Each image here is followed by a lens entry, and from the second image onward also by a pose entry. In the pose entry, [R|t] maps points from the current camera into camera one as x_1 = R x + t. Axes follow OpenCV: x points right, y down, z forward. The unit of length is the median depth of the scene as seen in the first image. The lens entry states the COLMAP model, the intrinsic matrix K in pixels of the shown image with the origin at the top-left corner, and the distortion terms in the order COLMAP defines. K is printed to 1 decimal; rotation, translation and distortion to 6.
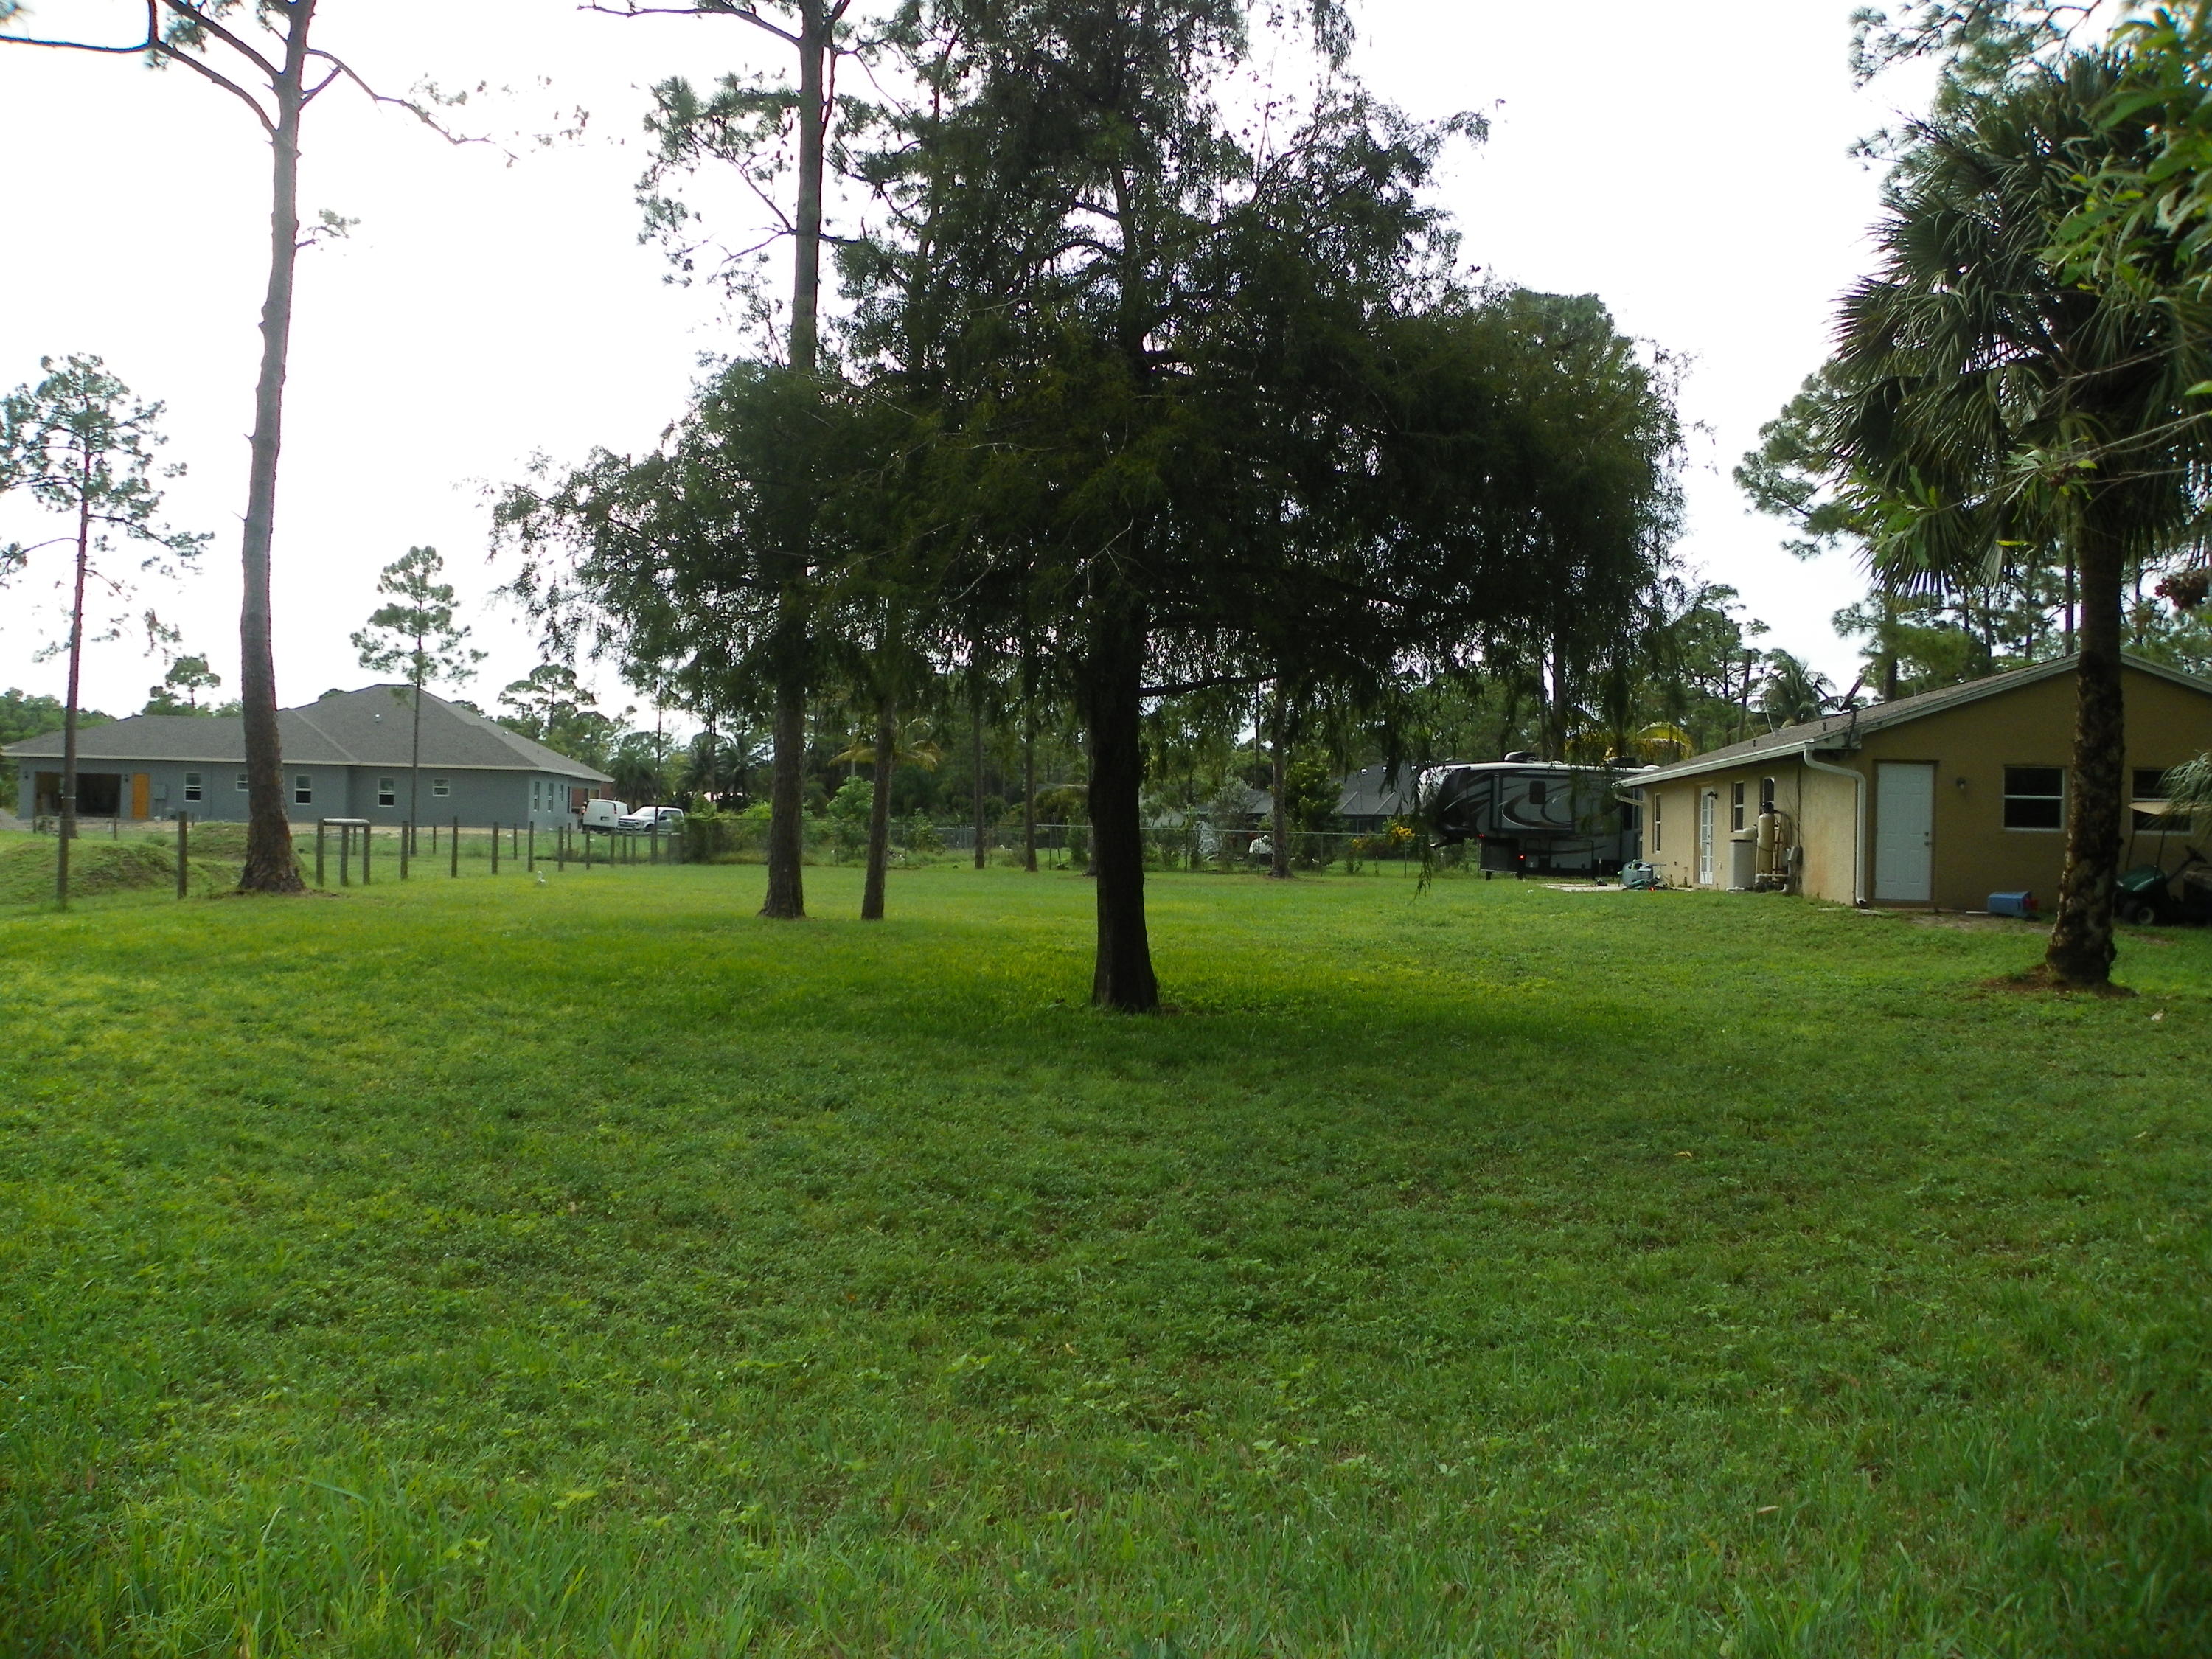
lens RADIAL K [[1653.5, 0, 1097.3], [0, 1653.5, 832.2], [0, 0, 1]] dist [-0.165368, 0.098725]
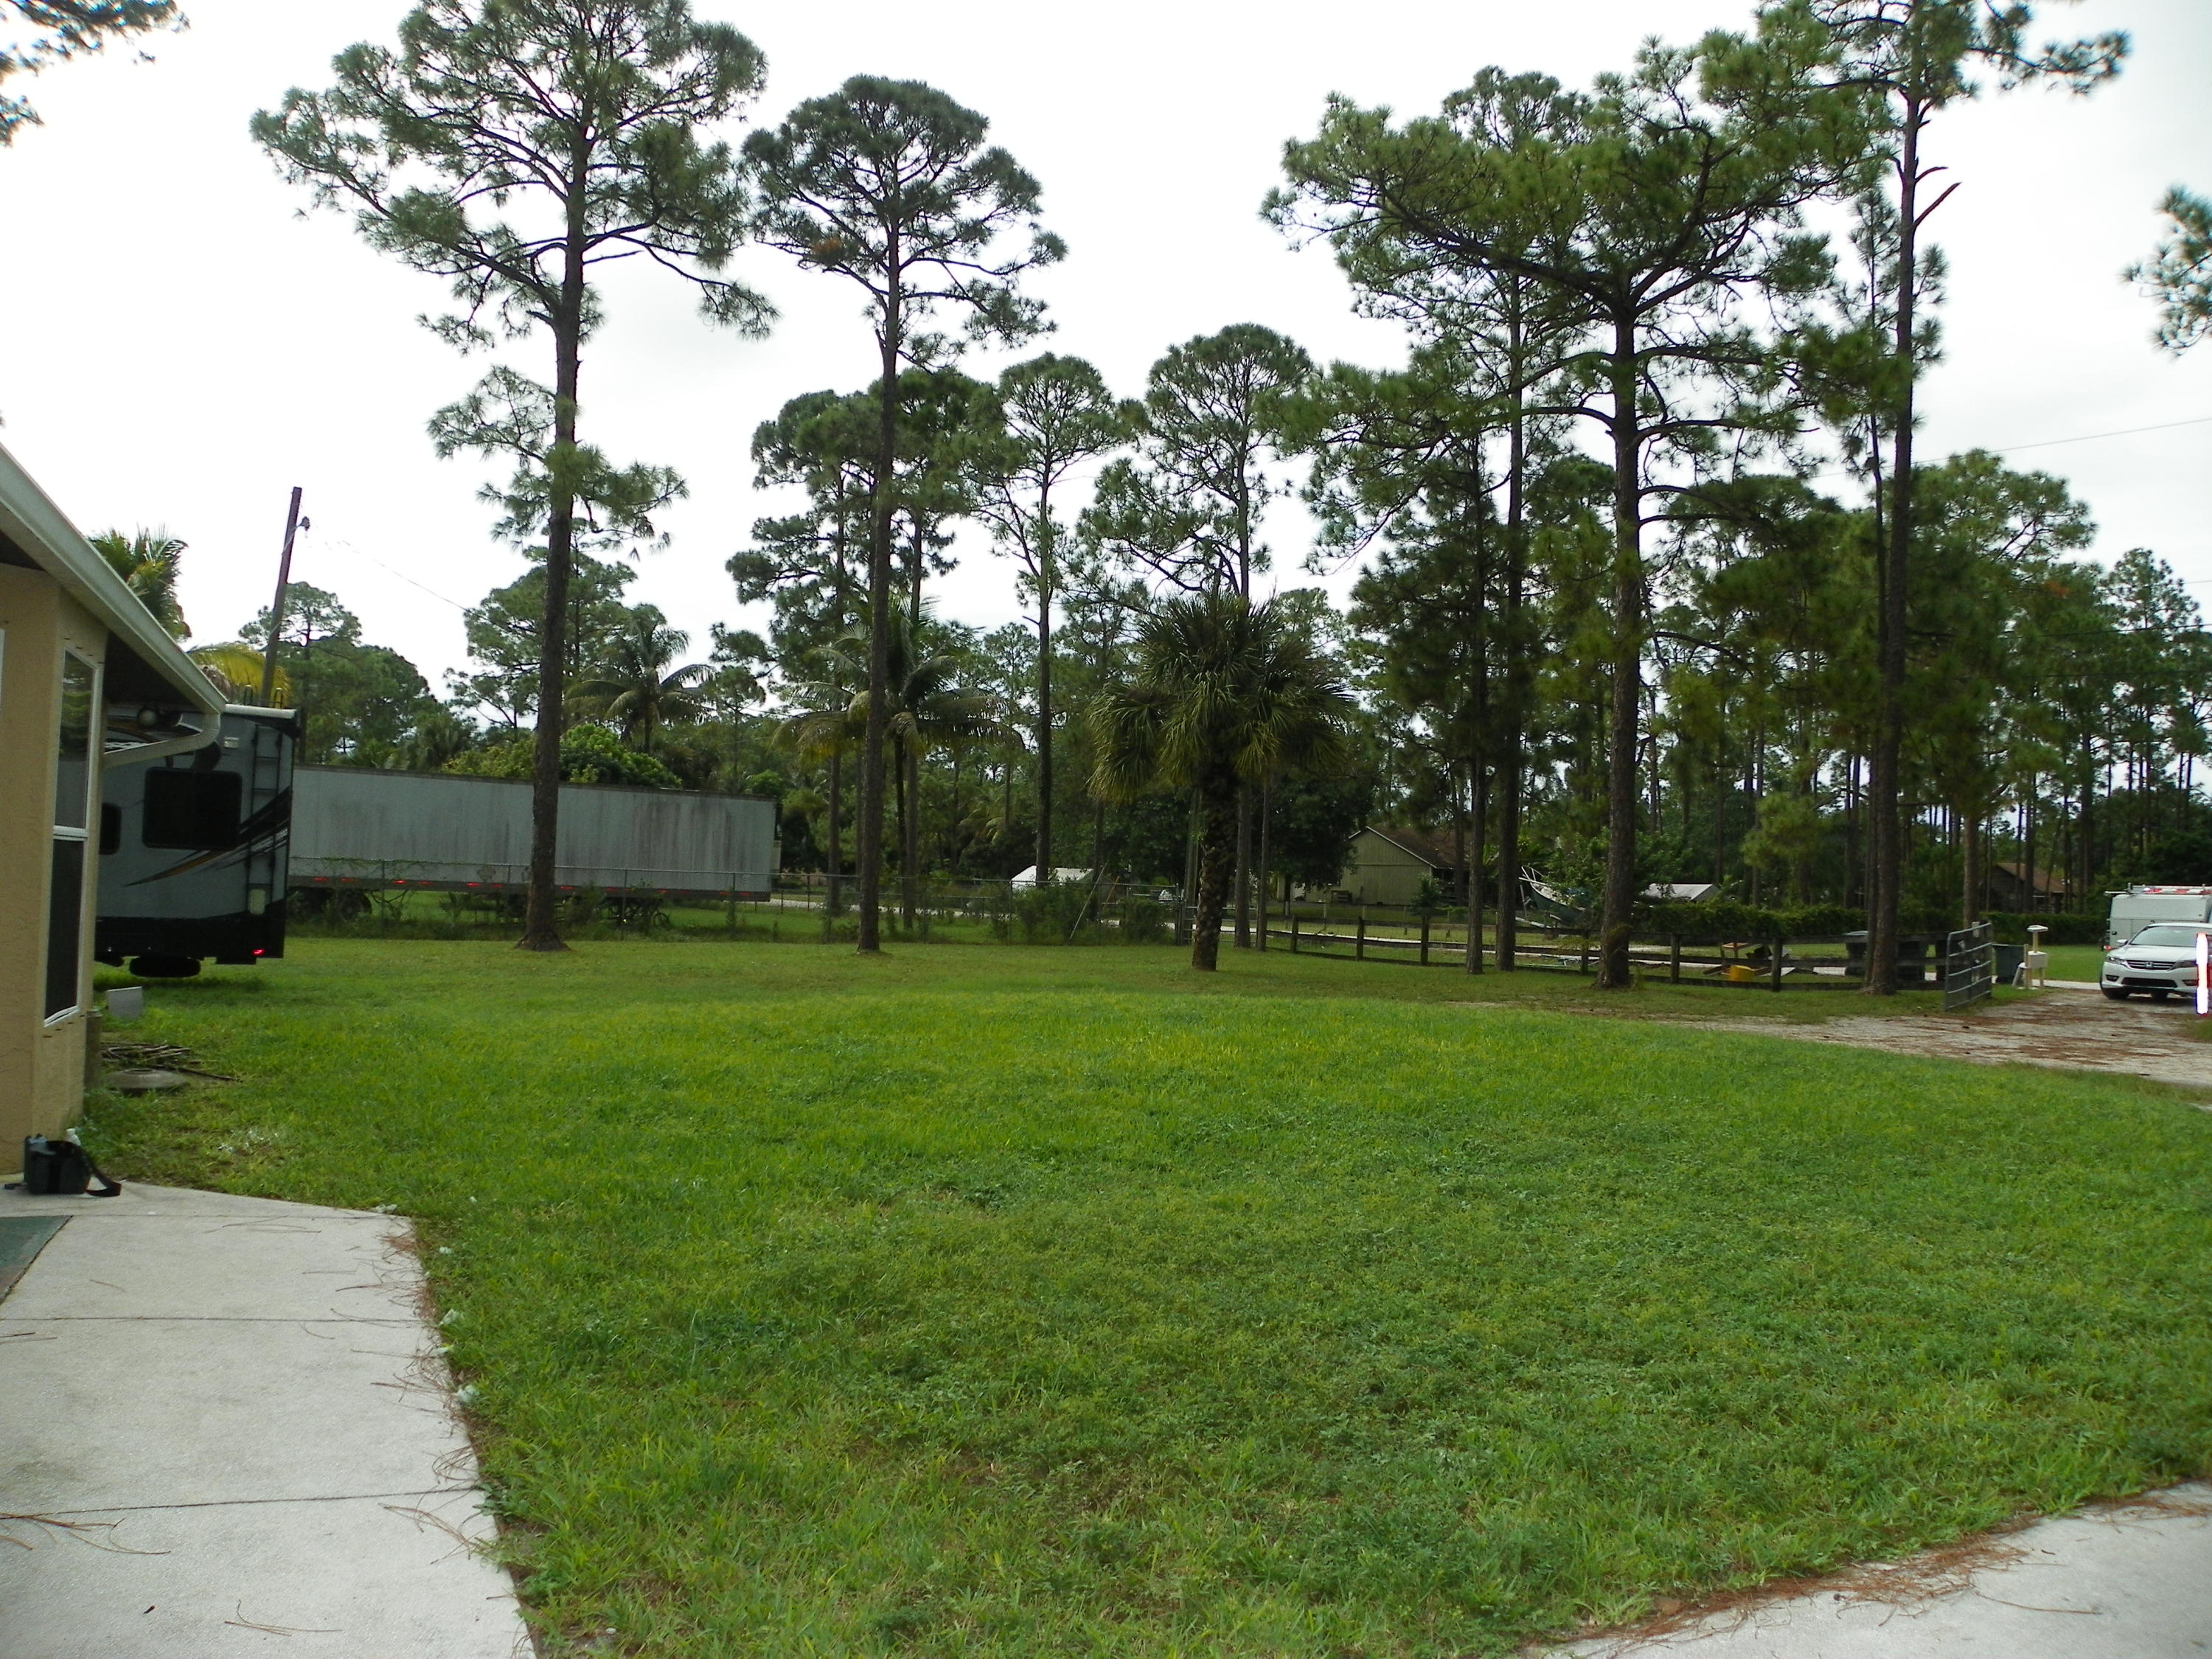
lens RADIAL K [[1653.5, 0, 1097.3], [0, 1653.5, 832.2], [0, 0, 1]] dist [-0.165368, 0.098725]
pose [[0.847030, 0.018869, 0.531210, 0.473966], [-0.013272, 0.999809, -0.014351, 0.006773], [-0.531379, 0.005106, 0.847119, 0.566128]]
